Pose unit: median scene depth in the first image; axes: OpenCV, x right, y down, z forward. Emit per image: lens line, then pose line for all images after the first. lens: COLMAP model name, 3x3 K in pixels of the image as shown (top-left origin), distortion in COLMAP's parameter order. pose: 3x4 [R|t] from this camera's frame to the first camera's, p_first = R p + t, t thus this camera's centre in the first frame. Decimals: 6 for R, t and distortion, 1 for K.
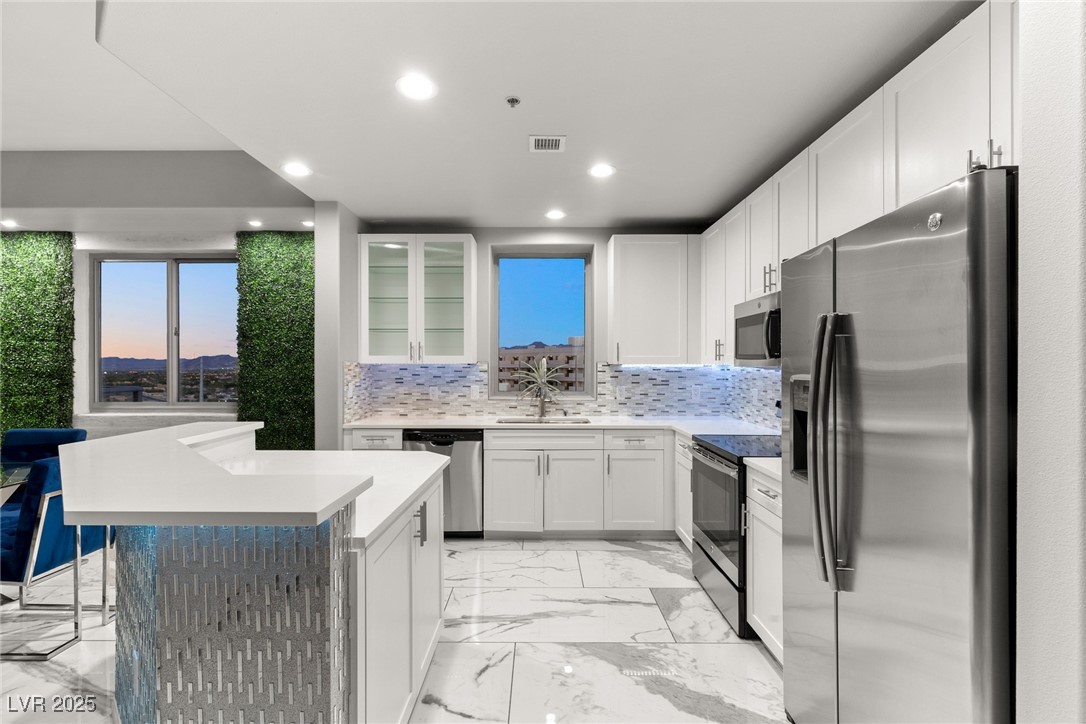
lens RADIAL K [[520.0, 0, 538.7], [0, 520.0, 362.8], [0, 0, 1]] dist [0.002020, 0.002089]
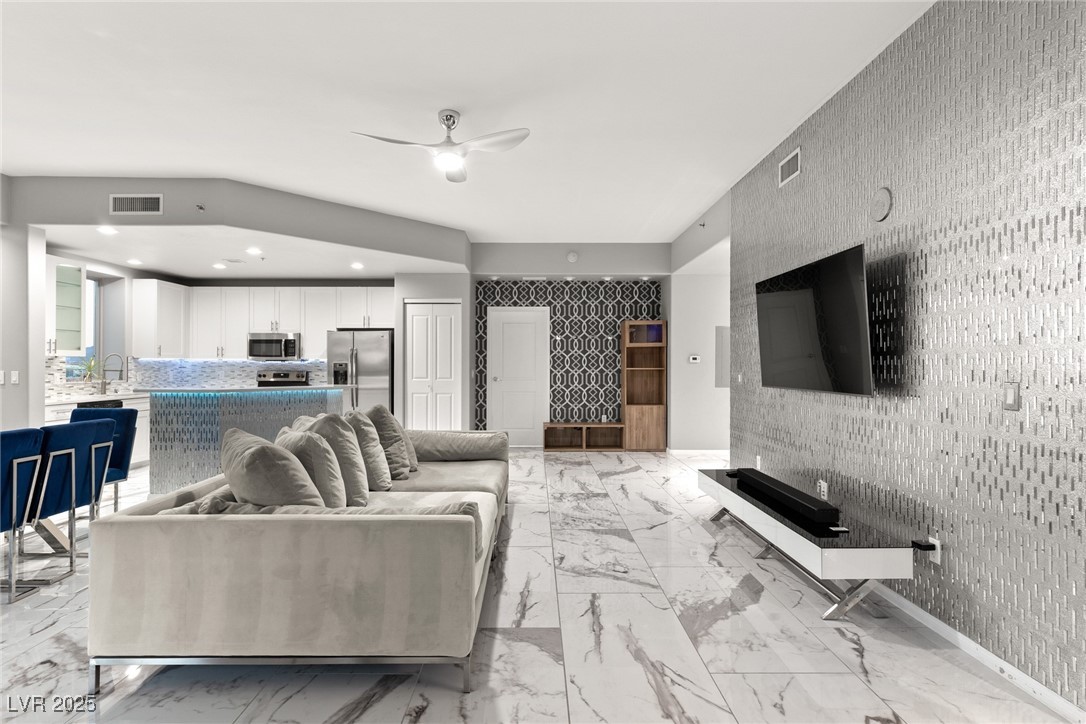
lens RADIAL K [[547.5, 0, 535.1], [0, 547.5, 362.4], [0, 0, 1]] dist [0.001242, -0.001906]
pose [[-0.013556, 0.004176, 0.999899, -1.455715], [-0.004793, 0.999980, -0.004241, 0.016138], [-0.999897, -0.004850, -0.013536, -0.165148]]
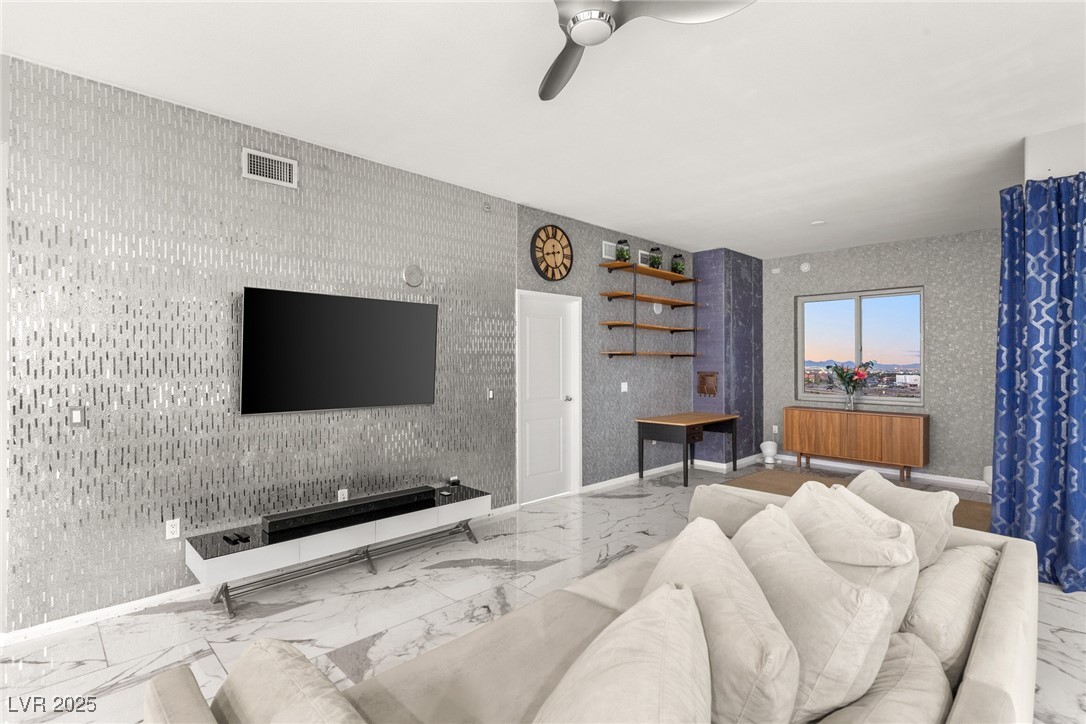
lens RADIAL K [[520.0, 0, 532.6], [0, 520.0, 360.2], [0, 0, 1]] dist [0.002020, 0.002089]
pose [[-0.712322, -0.003275, -0.701846, -0.316367], [0.001136, 0.999982, -0.005818, -0.019917], [0.701852, -0.004942, -0.712305, 0.217347]]
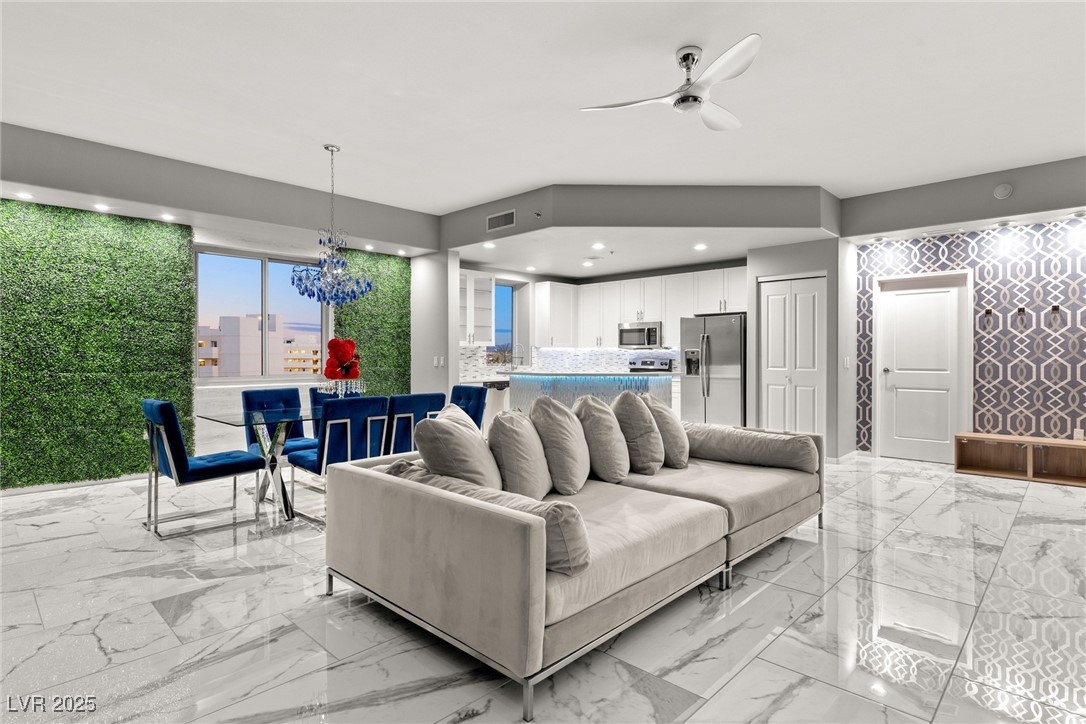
lens RADIAL K [[560.1, 0, 544.6], [0, 560.1, 358.7], [0, 0, 1]] dist [0.000338, -0.002283]
pose [[0.683640, -0.004304, 0.729807, -1.282280], [-0.002470, 0.999963, 0.008211, 0.025377], [-0.729816, -0.007416, 0.683604, -0.399117]]
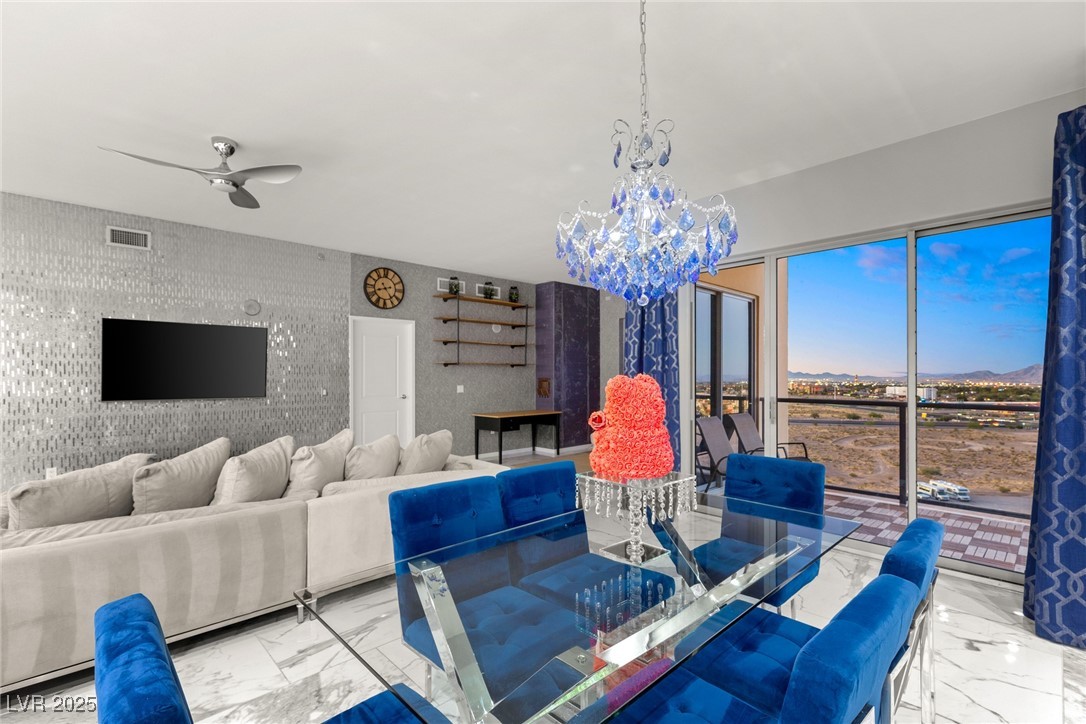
lens RADIAL K [[495.3, 0, 546.5], [0, 495.3, 371.5], [0, 0, 1]] dist [0.003395, 0.000687]
pose [[-0.710466, -0.005054, -0.703714, -0.460338], [0.000245, 0.999972, -0.007430, -0.004484], [0.703732, -0.005451, -0.710445, 0.817232]]
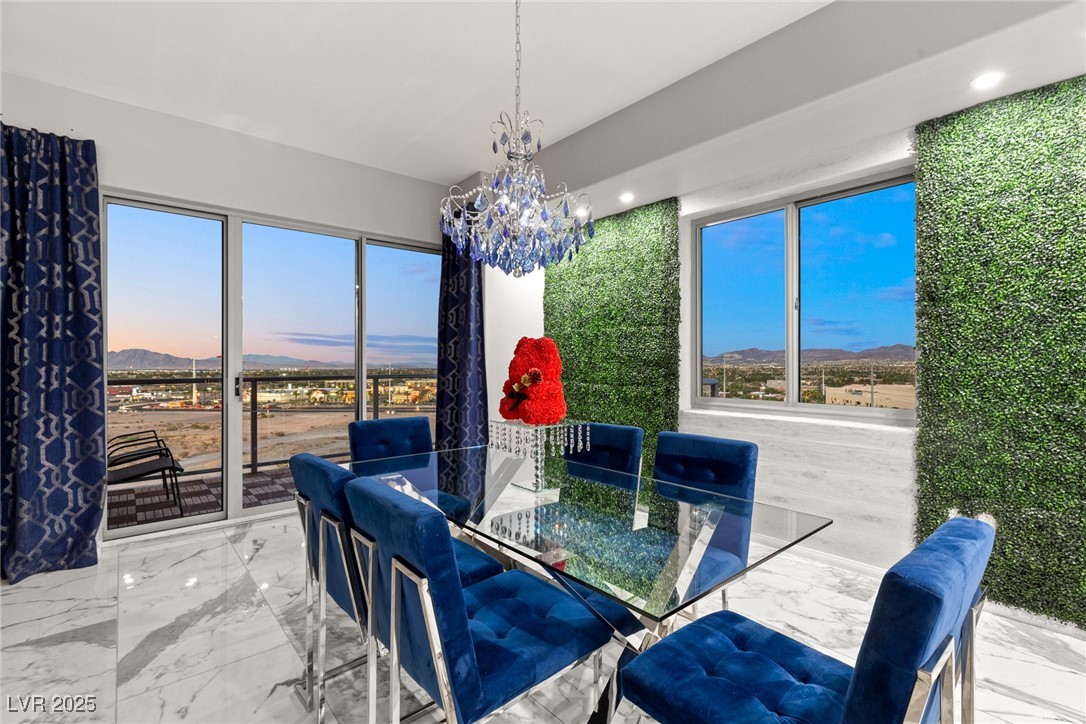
lens RADIAL K [[495.3, 0, 546.4], [0, 495.3, 361.2], [0, 0, 1]] dist [0.003395, 0.000687]
pose [[0.664701, -0.000788, -0.747109, -0.438732], [0.001209, 0.999999, 0.000021, 0.019516], [0.747109, -0.000917, 0.664701, 0.304075]]
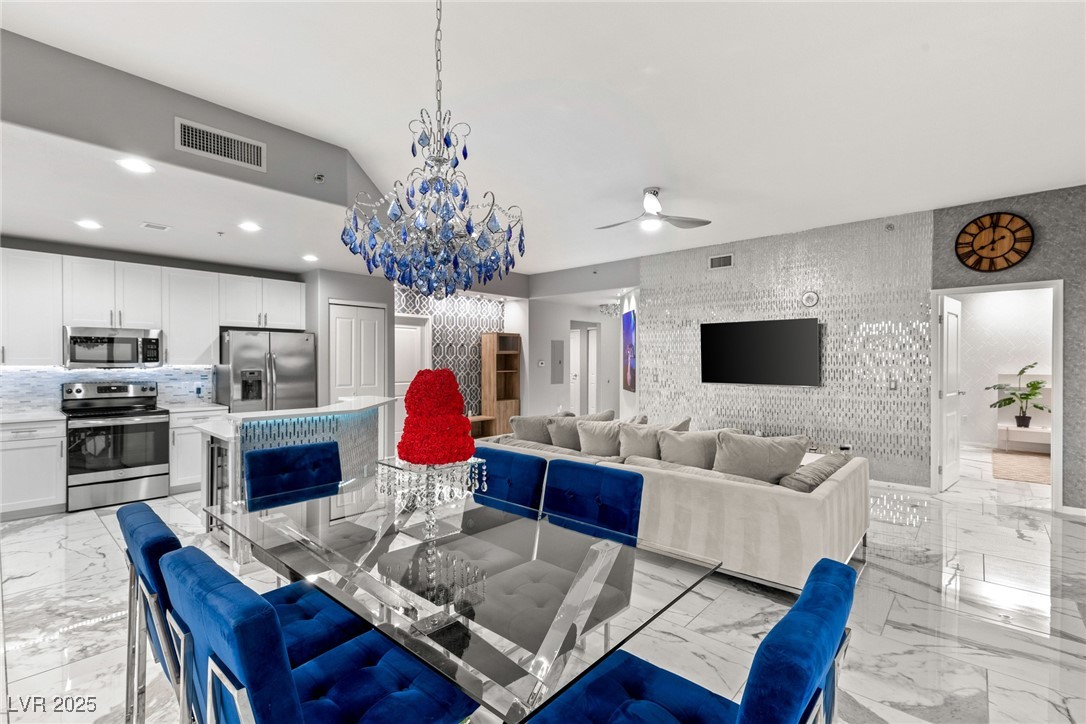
lens RADIAL K [[495.3, 0, 543.4], [0, 495.3, 363.0], [0, 0, 1]] dist [0.003395, 0.000687]
pose [[-0.755816, -0.003038, 0.654777, -1.127024], [-0.003315, 0.999994, 0.000814, -0.007660], [-0.654776, -0.001555, -0.755821, 0.838988]]
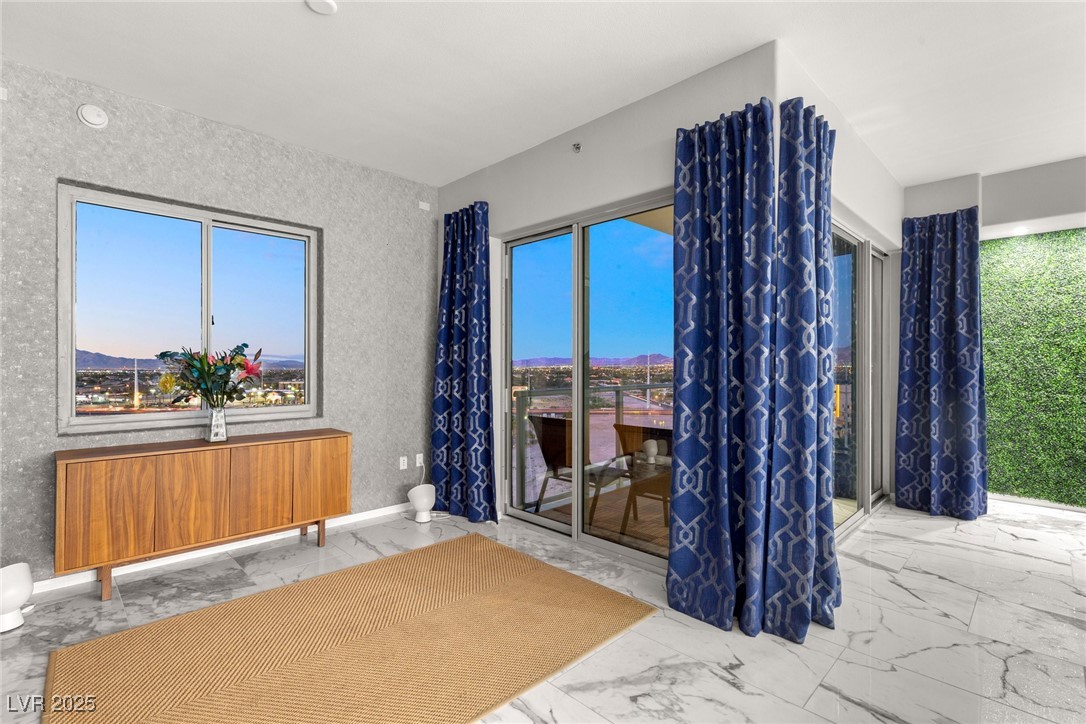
lens RADIAL K [[495.3, 0, 536.7], [0, 495.3, 363.7], [0, 0, 1]] dist [0.003395, 0.000687]
pose [[0.714243, 0.003809, -0.699887, -1.175583], [-0.002049, 0.999992, 0.003351, 0.001796], [0.699894, -0.000960, 0.714246, -0.390363]]
